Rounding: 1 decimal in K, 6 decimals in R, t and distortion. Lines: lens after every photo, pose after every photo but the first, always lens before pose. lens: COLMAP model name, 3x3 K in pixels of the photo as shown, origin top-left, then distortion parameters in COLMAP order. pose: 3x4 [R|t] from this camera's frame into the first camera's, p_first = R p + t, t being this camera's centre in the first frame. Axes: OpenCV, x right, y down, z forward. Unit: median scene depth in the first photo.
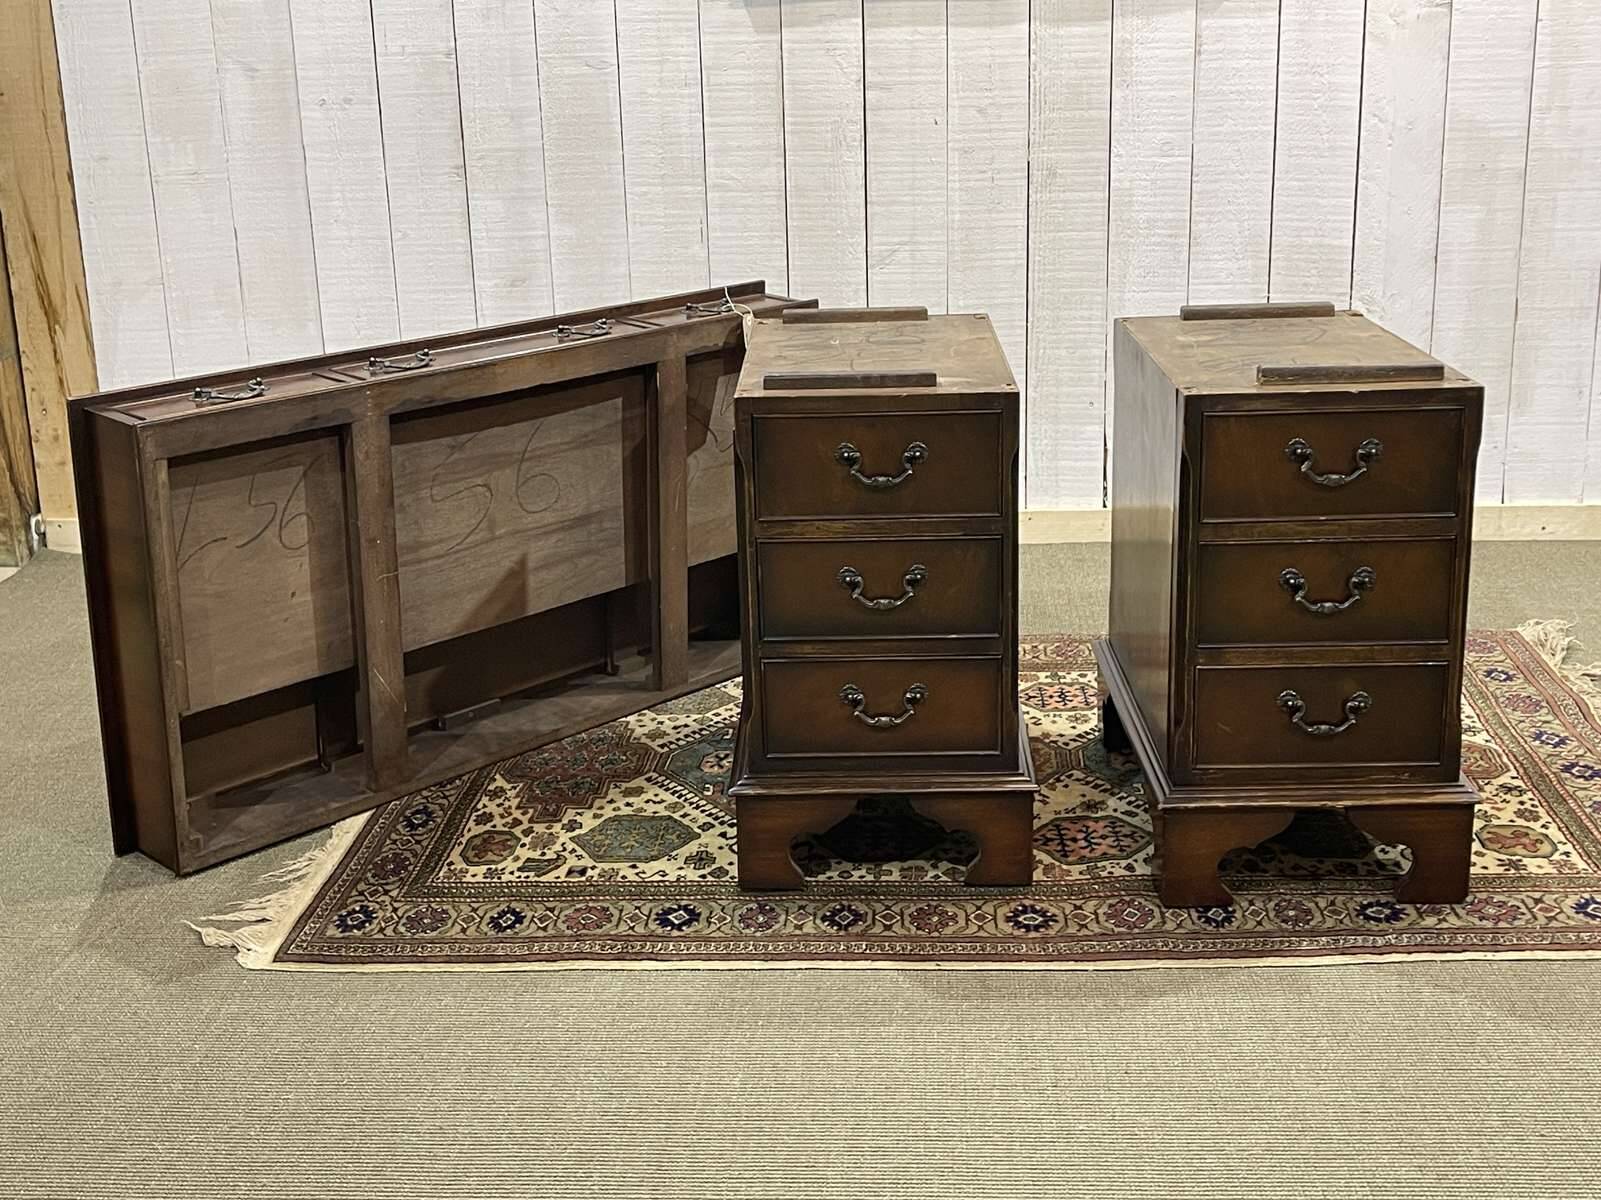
lens RADIAL K [[2066.1, 0, 805.0], [0, 2066.1, 592.4], [0, 0, 1]] dist [0.051980, 0.000000]
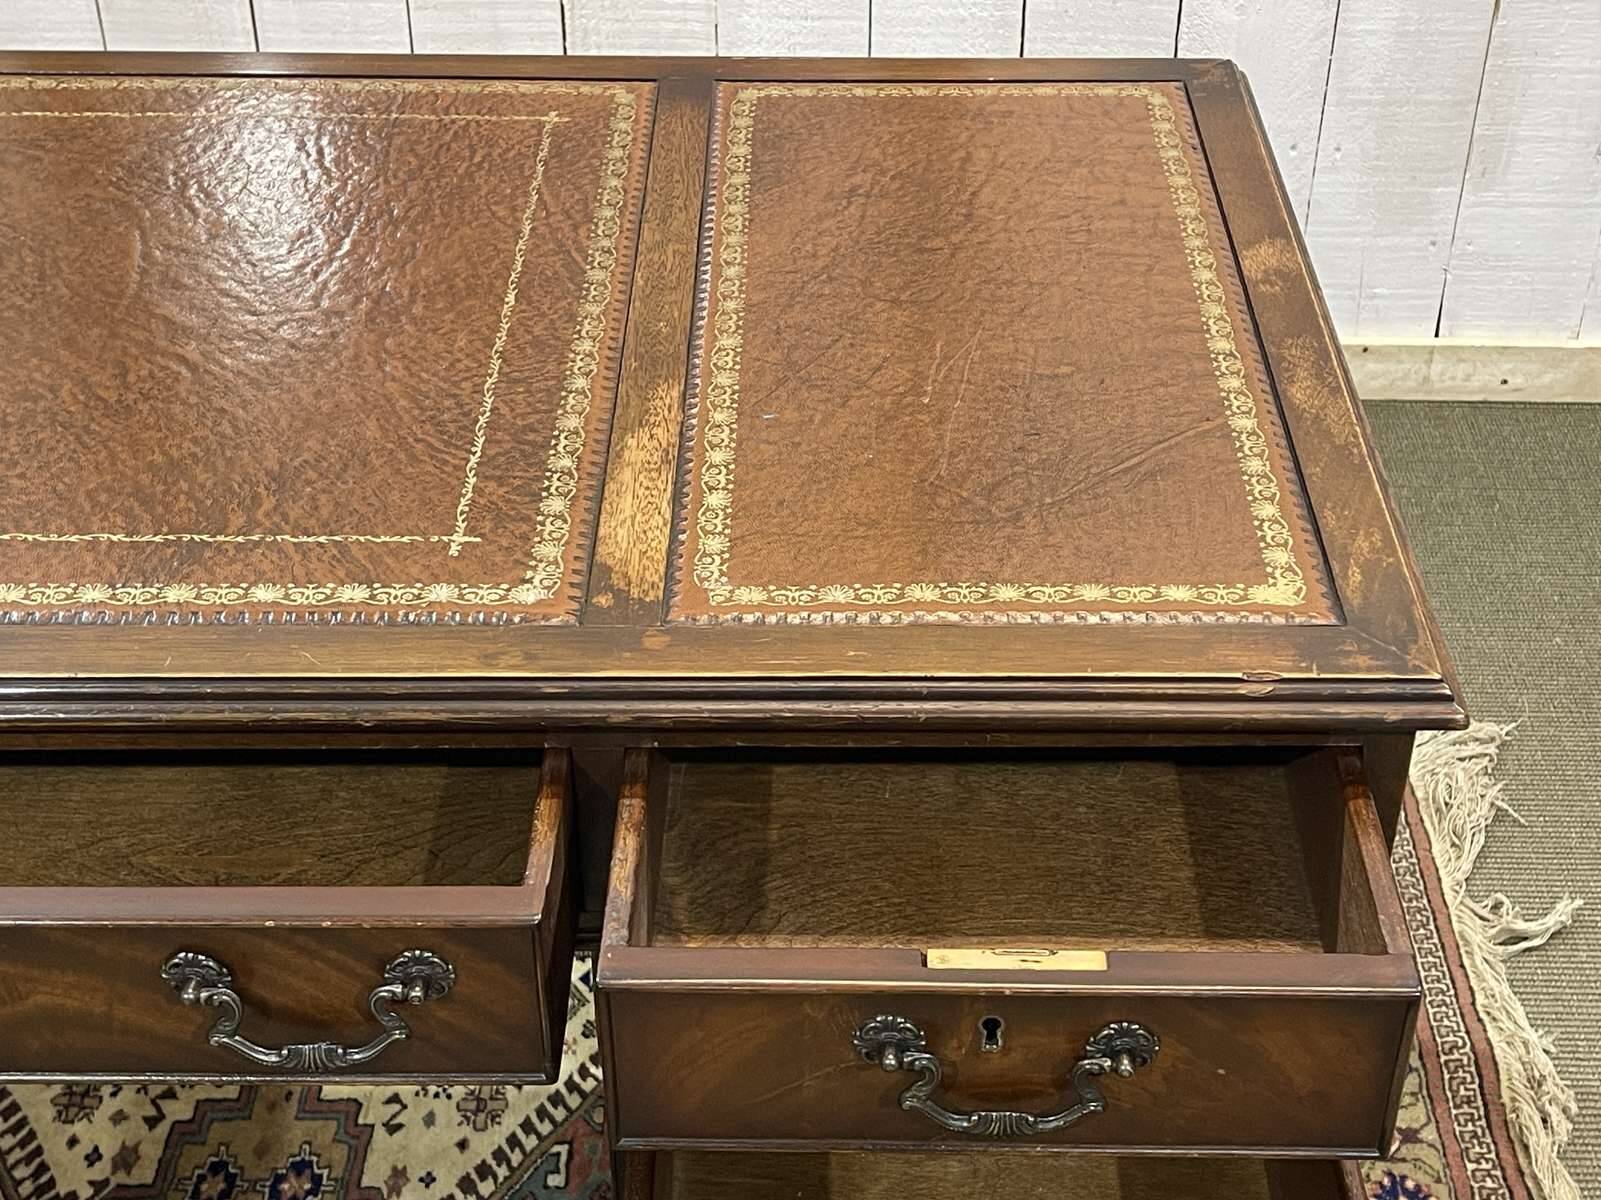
lens RADIAL K [[2358.9, 0, 828.8], [0, 2358.9, 618.4], [0, 0, 1]] dist [0.039451, 0.000000]
pose [[0.998596, -0.001316, 0.052952, 0.174118], [-0.016773, 0.940390, 0.339683, -0.227504], [-0.050243, -0.340094, 0.939048, 0.484832]]
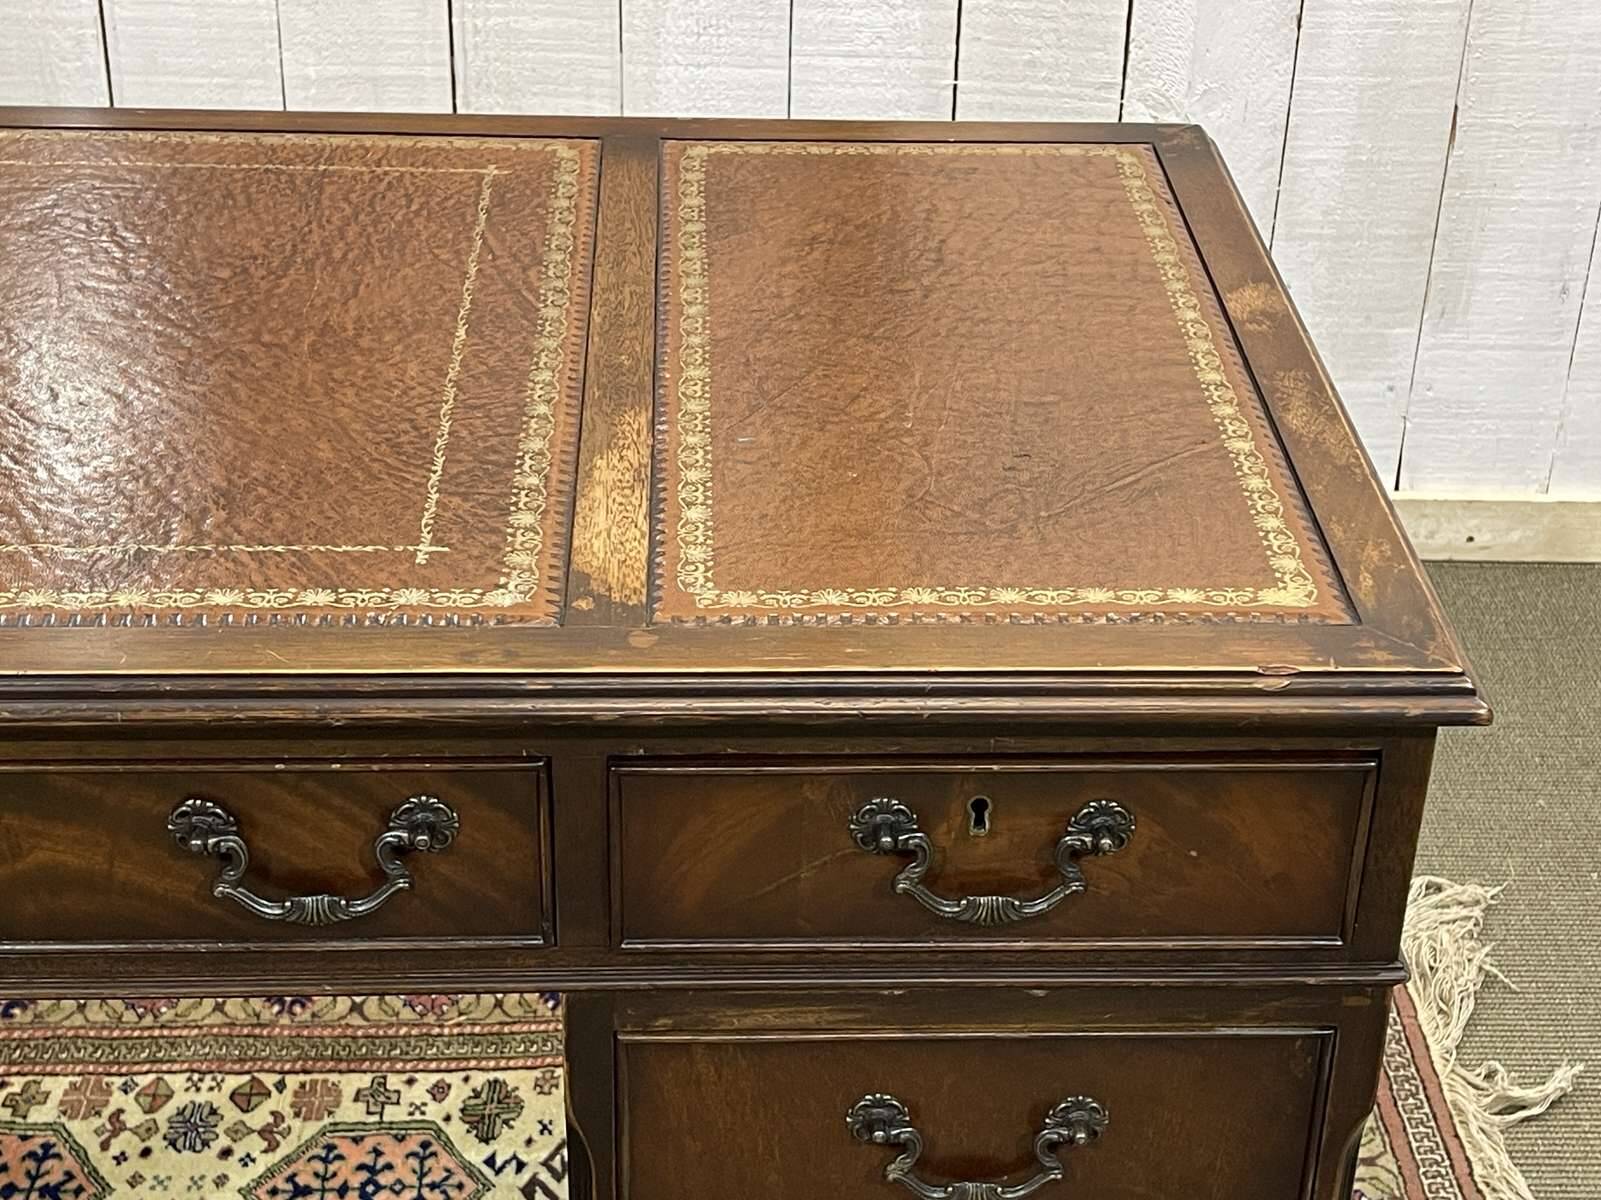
lens RADIAL K [[2669.4, 0, 826.7], [0, 2669.4, 631.7], [0, 0, 1]] dist [0.064772, 0.000000]
pose [[0.994661, 0.002141, 0.103171, 0.157871], [-0.026964, 0.970444, 0.239815, -0.202867], [-0.099609, -0.241317, 0.965321, 0.455532]]
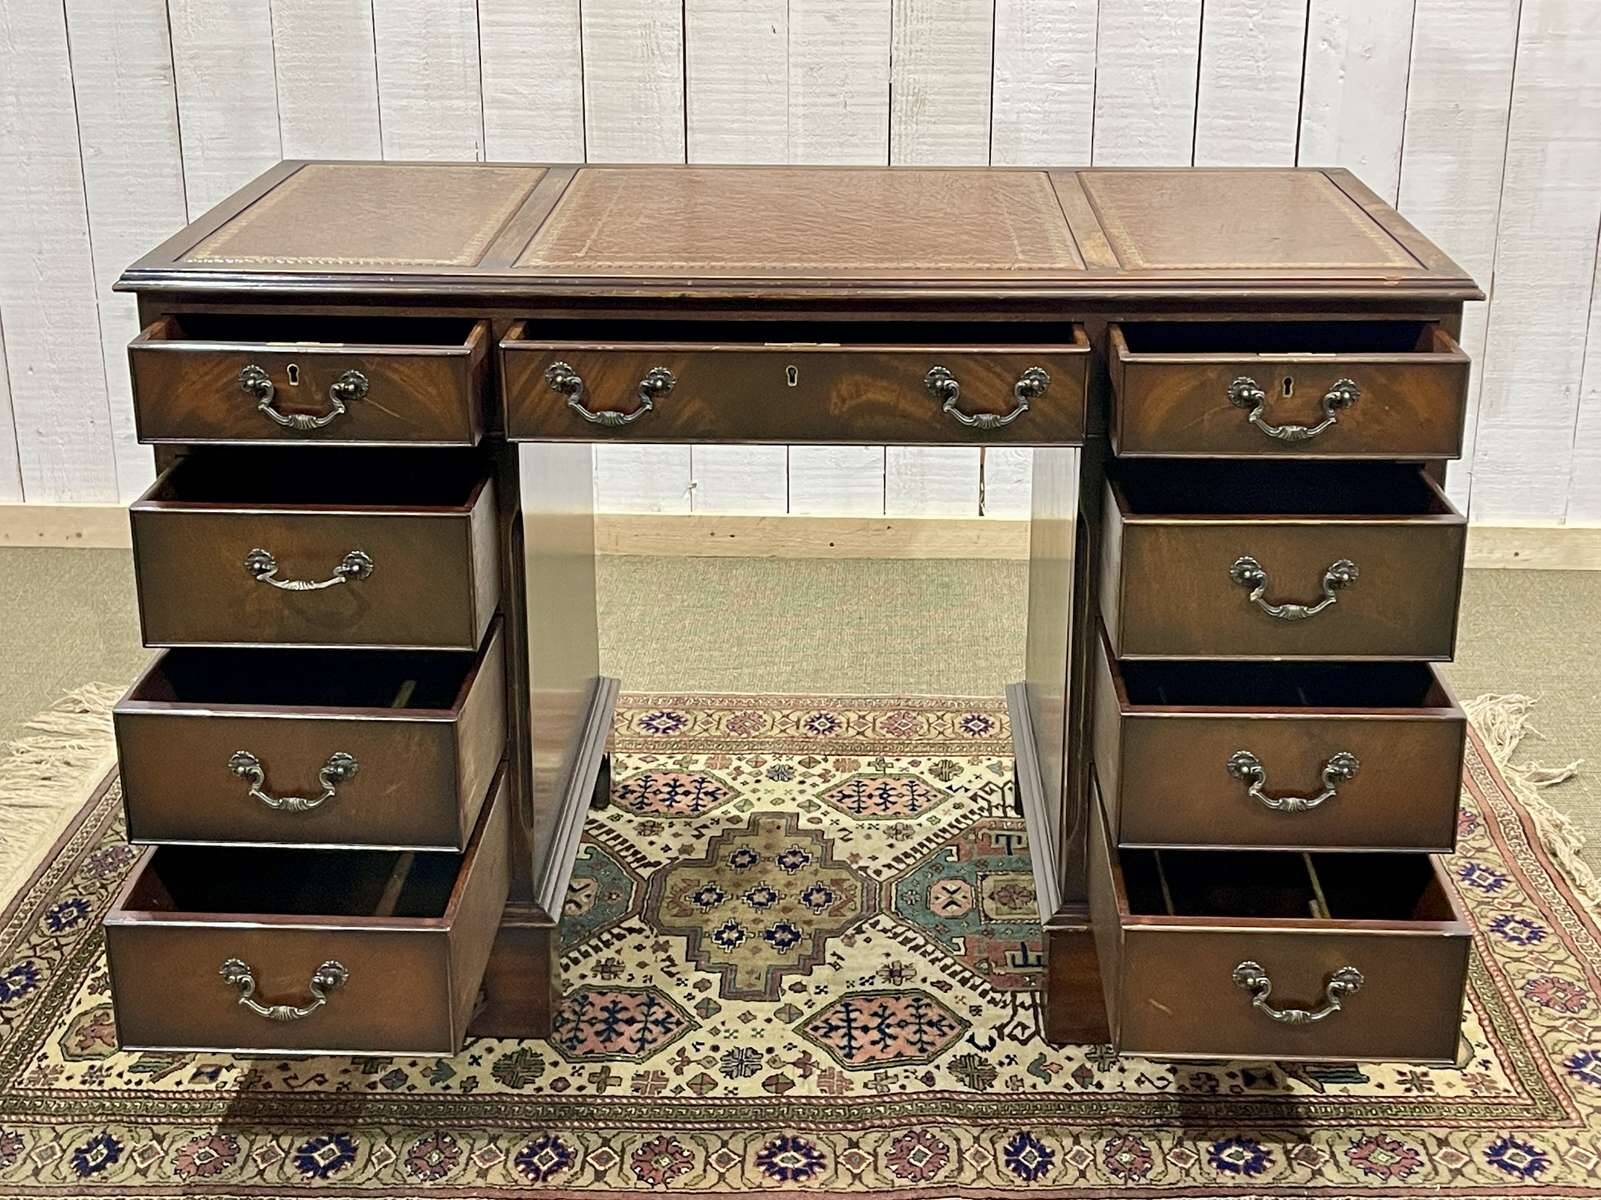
lens RADIAL K [[2349.8, 0, 834.8], [0, 2349.8, 616.1], [0, 0, 1]] dist [0.062642, 0.000000]
pose [[0.999114, 0.018438, 0.037836, 0.067330], [-0.020867, 0.997677, 0.064851, -0.075445], [-0.036553, -0.065583, 0.997177, 0.107415]]
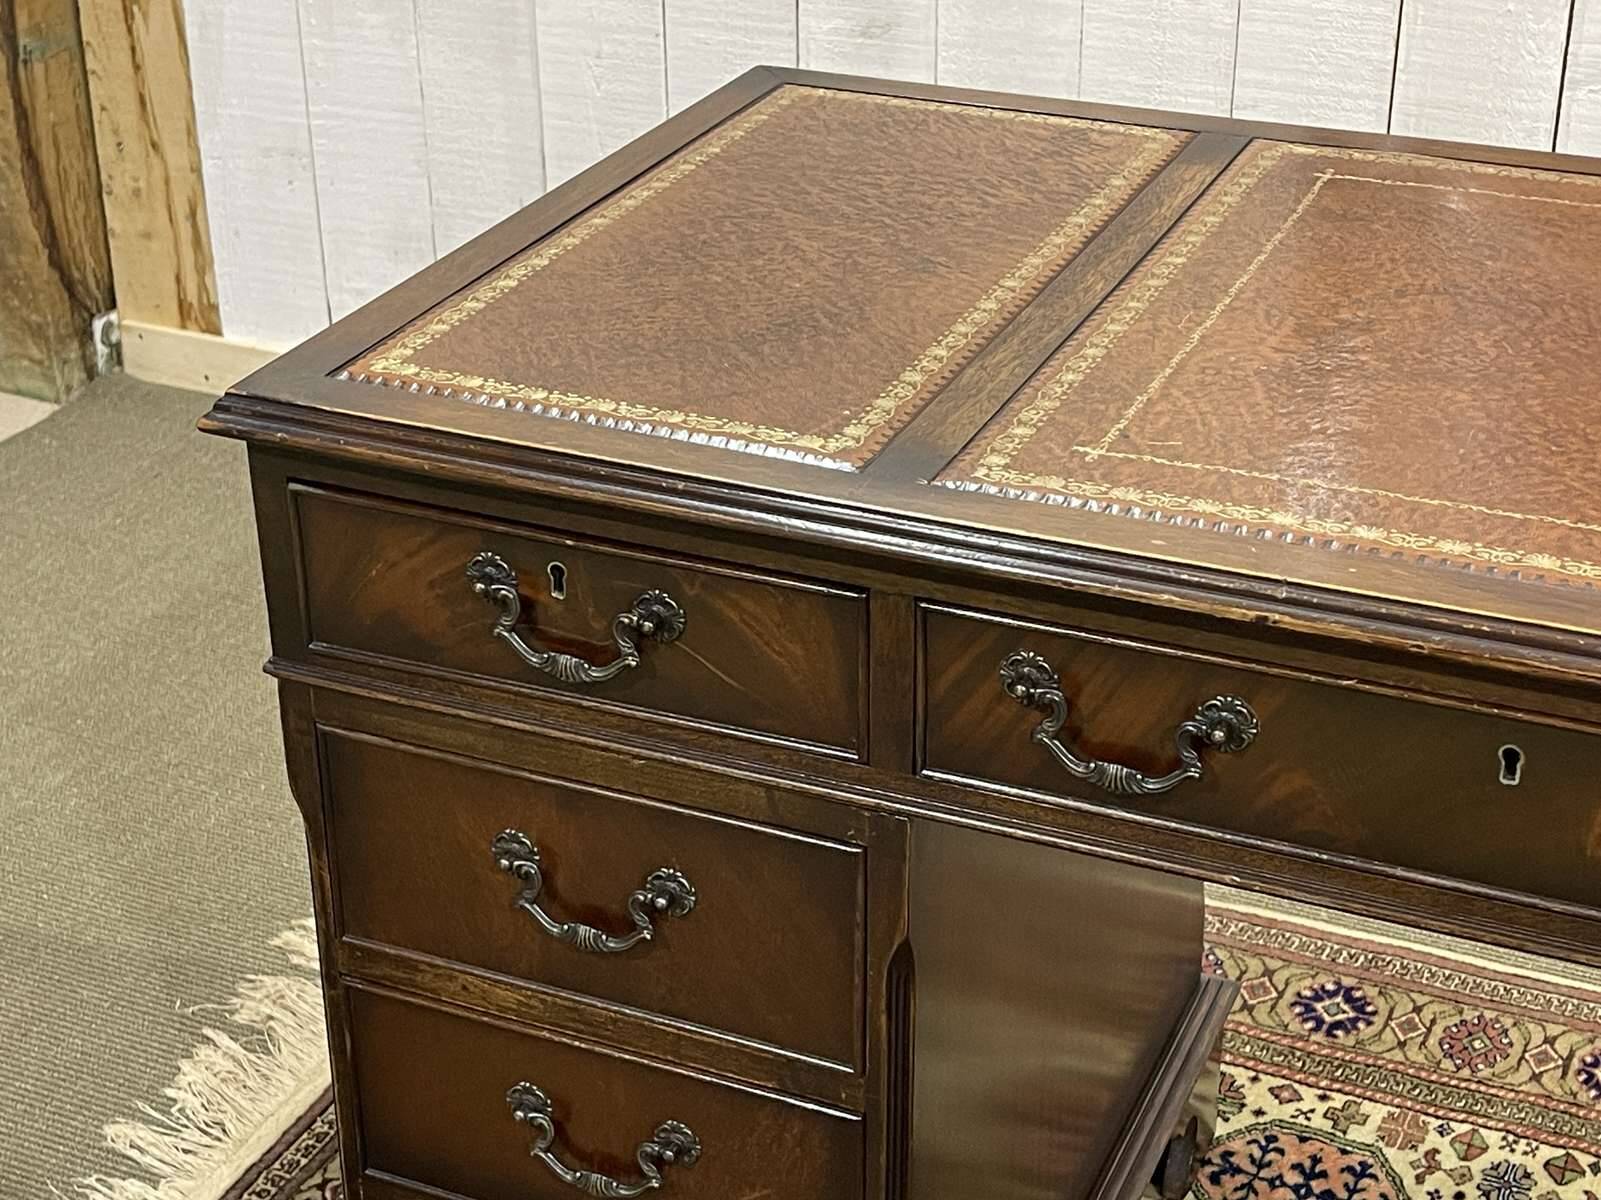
lens RADIAL K [[2669.4, 0, 808.3], [0, 2669.4, 609.4], [0, 0, 1]] dist [0.064772, 0.000000]
pose [[0.934528, 0.180499, -0.306722, 0.096728], [-0.118732, 0.970591, 0.209416, -0.182294], [0.335501, -0.159288, 0.928476, 0.429153]]
